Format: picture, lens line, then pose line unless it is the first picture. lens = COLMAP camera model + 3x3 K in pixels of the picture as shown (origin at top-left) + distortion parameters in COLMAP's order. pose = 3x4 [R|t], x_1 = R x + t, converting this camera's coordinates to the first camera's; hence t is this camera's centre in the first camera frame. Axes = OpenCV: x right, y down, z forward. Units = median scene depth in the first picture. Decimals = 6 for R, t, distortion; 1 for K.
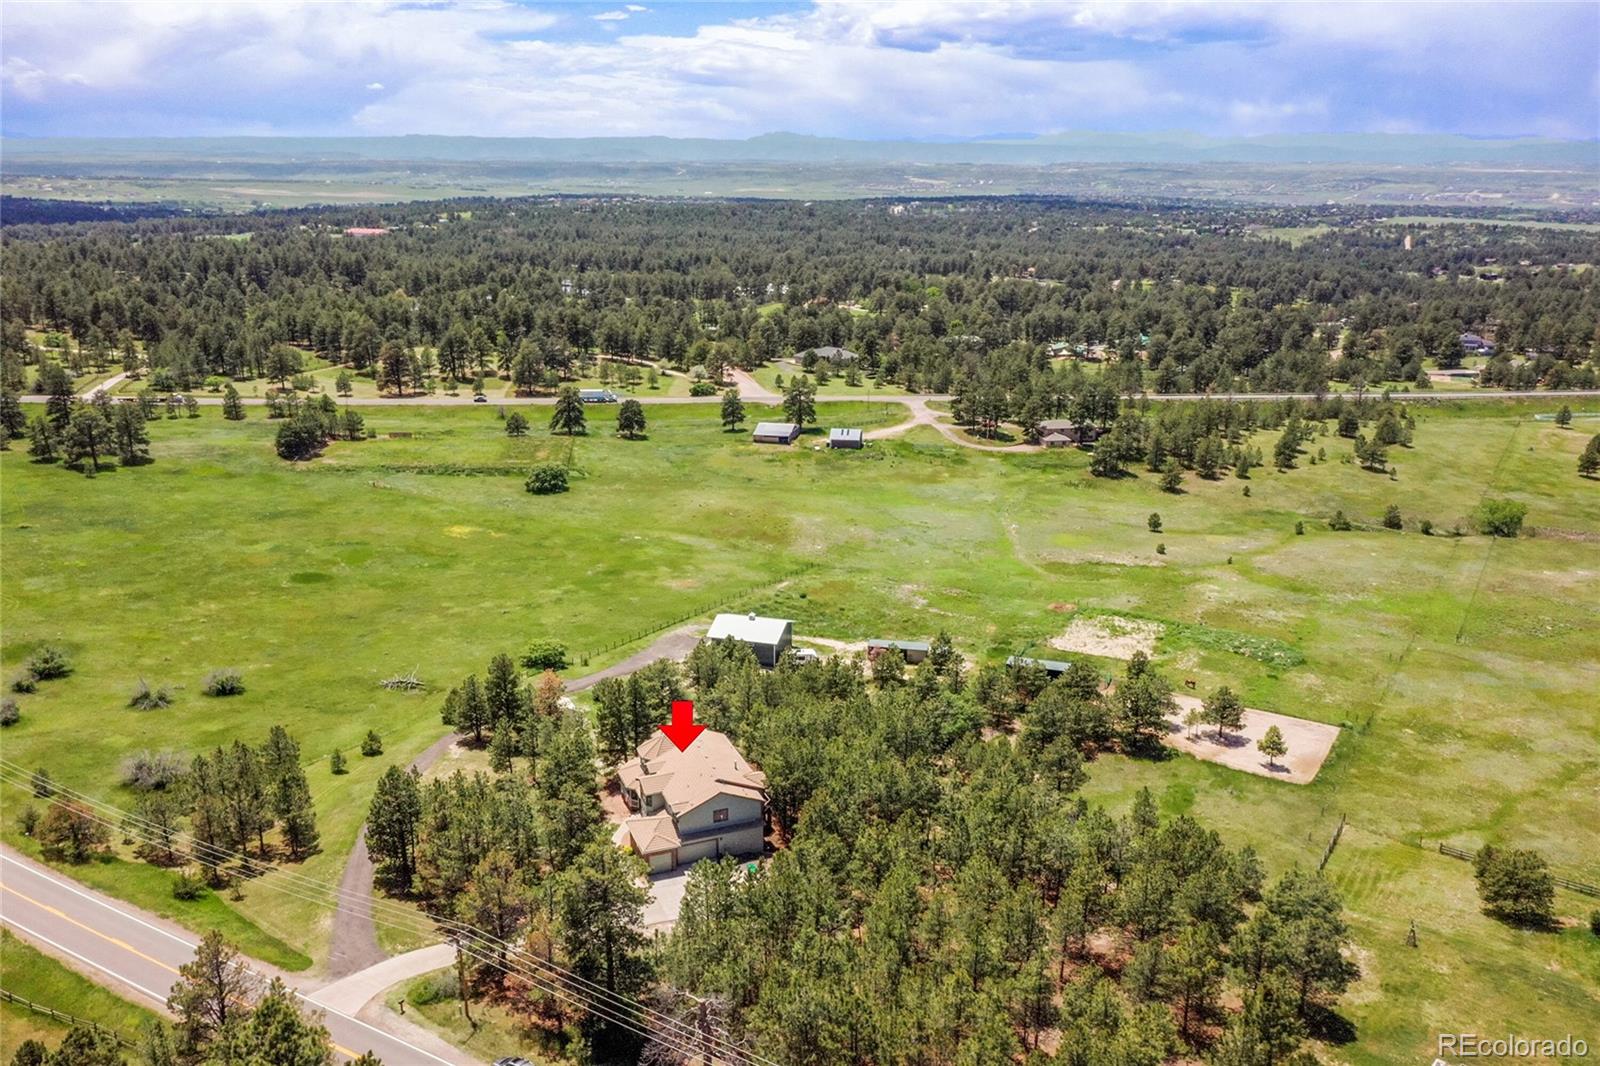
lens RADIAL K [[1316.0, 0, 822.4], [0, 1316.0, 530.7], [0, 0, 1]] dist [-0.001762, 0.065486]
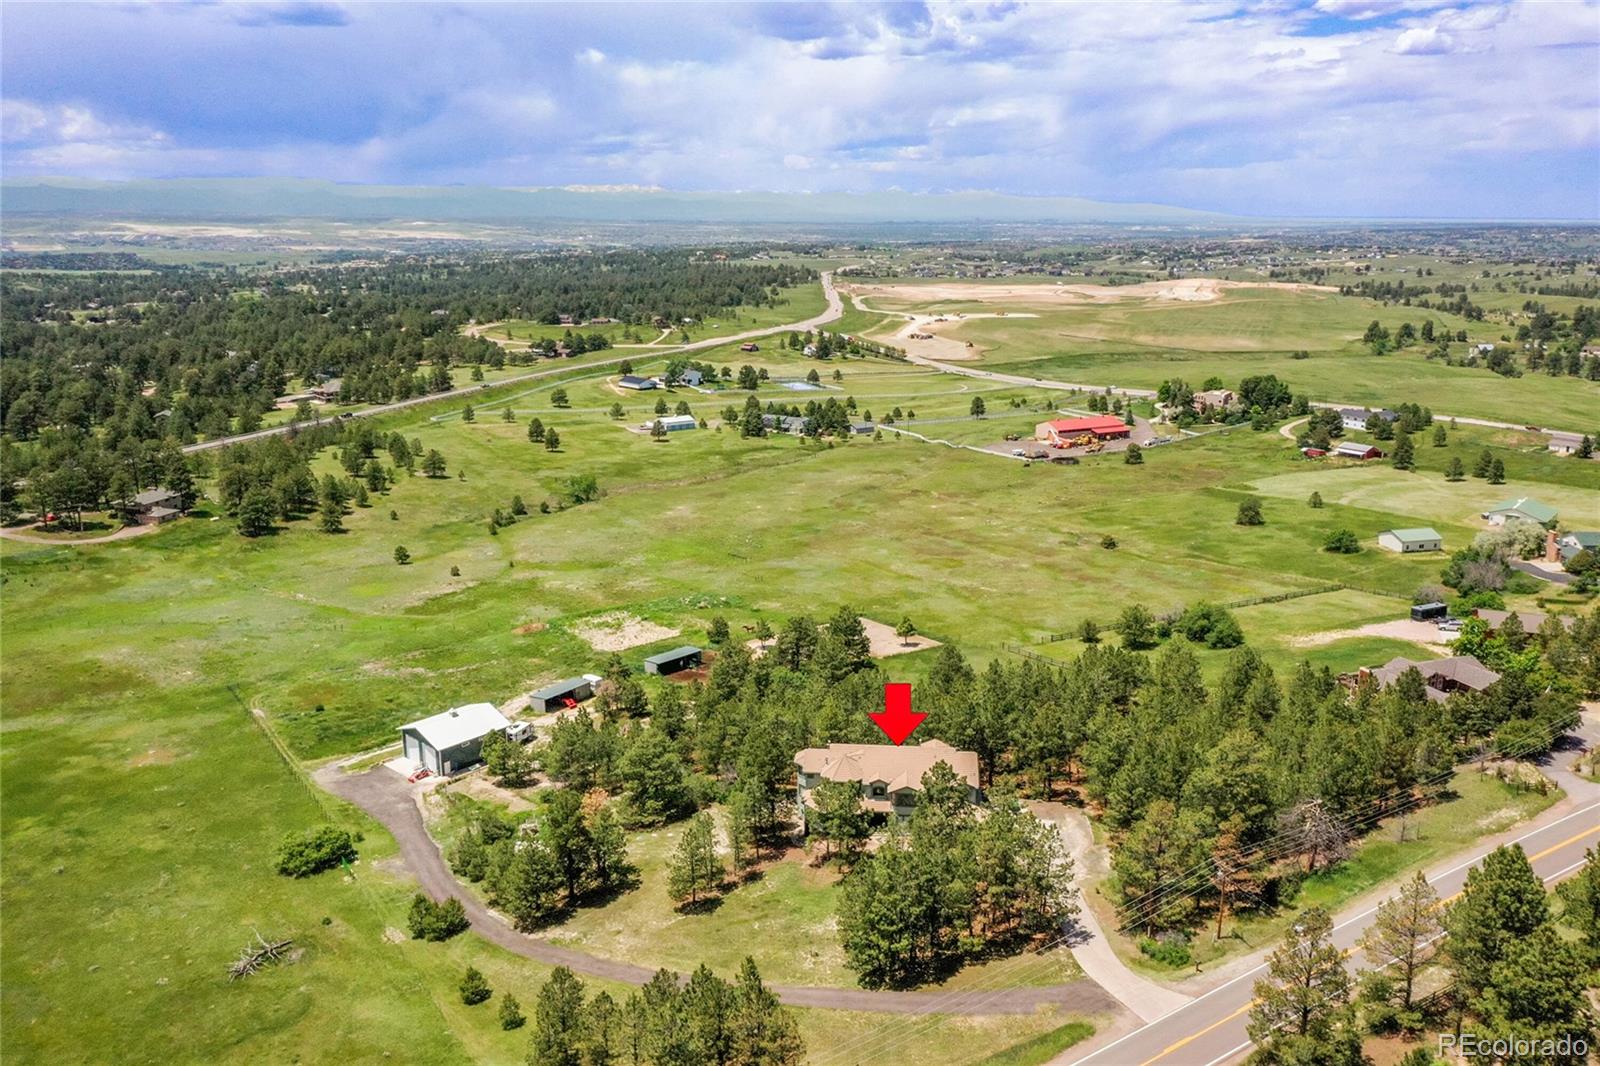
lens RADIAL K [[1316.0, 0, 822.4], [0, 1316.0, 530.7], [0, 0, 1]] dist [-0.001762, 0.065486]
pose [[0.419191, -0.221082, 0.880569, -0.413516], [0.253670, 0.959792, 0.120214, -0.054082], [-0.871740, 0.172982, 0.458418, 0.235055]]
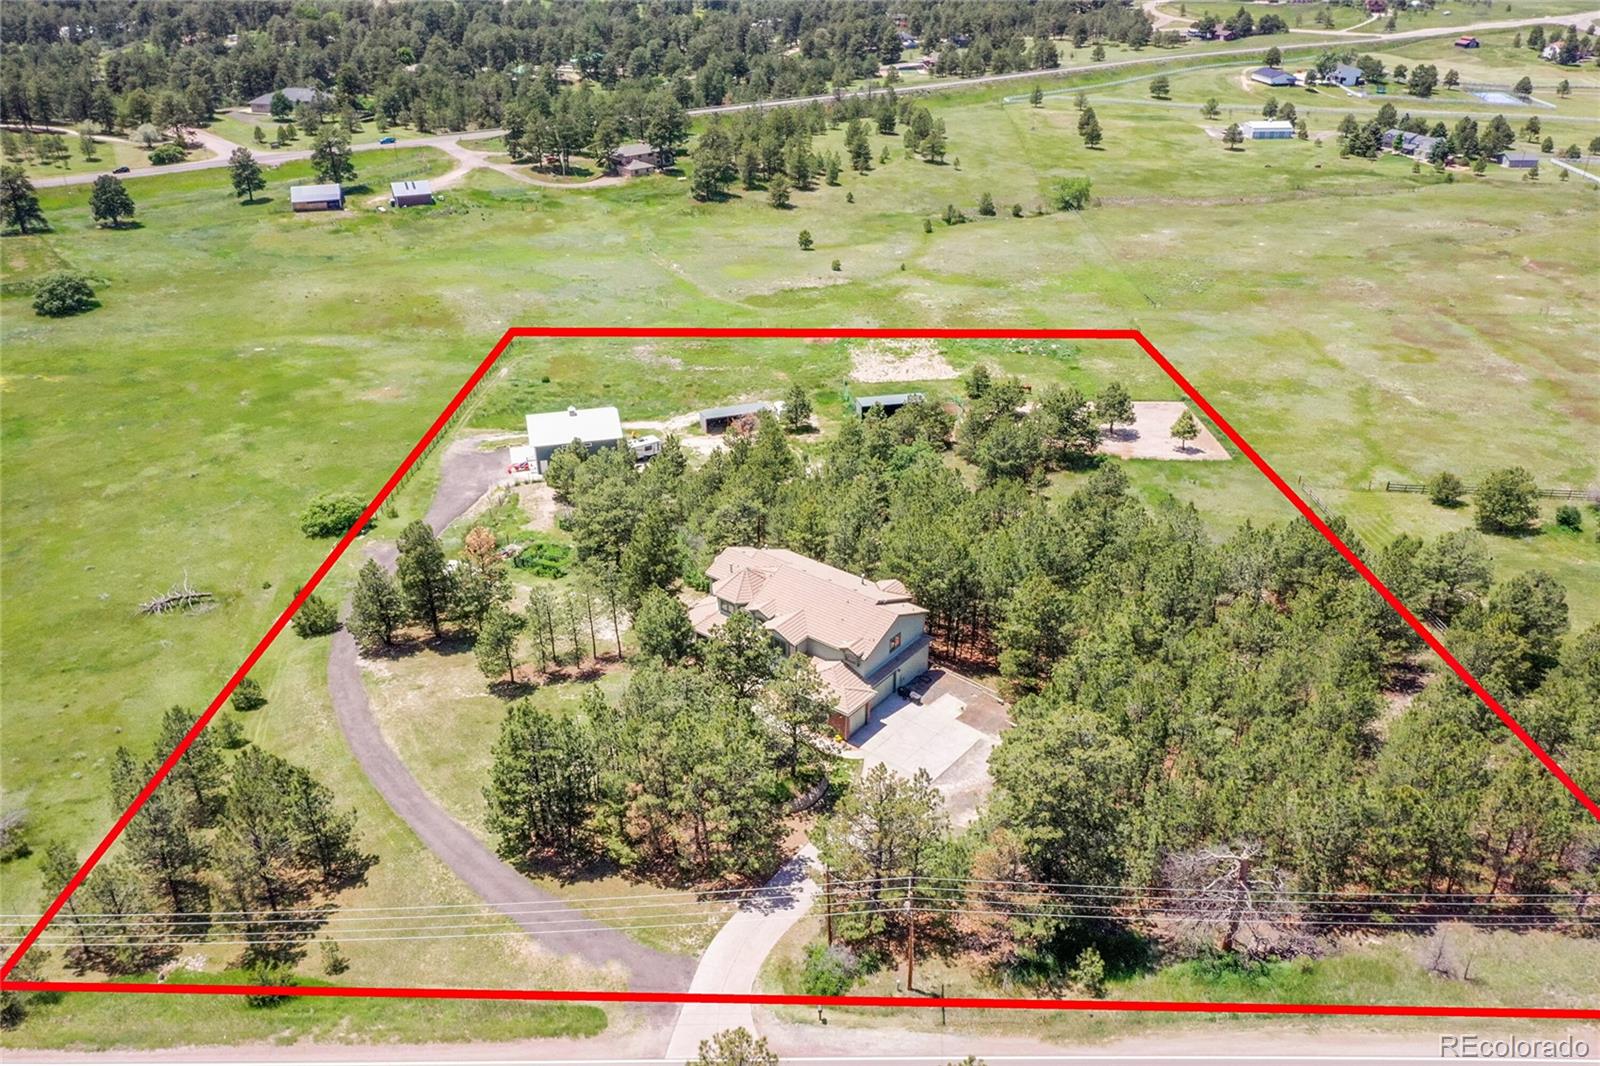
lens RADIAL K [[1291.5, 0, 801.9], [0, 1291.5, 532.9], [0, 0, 1]] dist [0.013879, -0.007102]
pose [[0.861902, -0.238163, 0.447664, -0.188095], [0.146983, 0.962277, 0.228952, -0.014699], [-0.485304, -0.131536, 0.864395, 0.145565]]
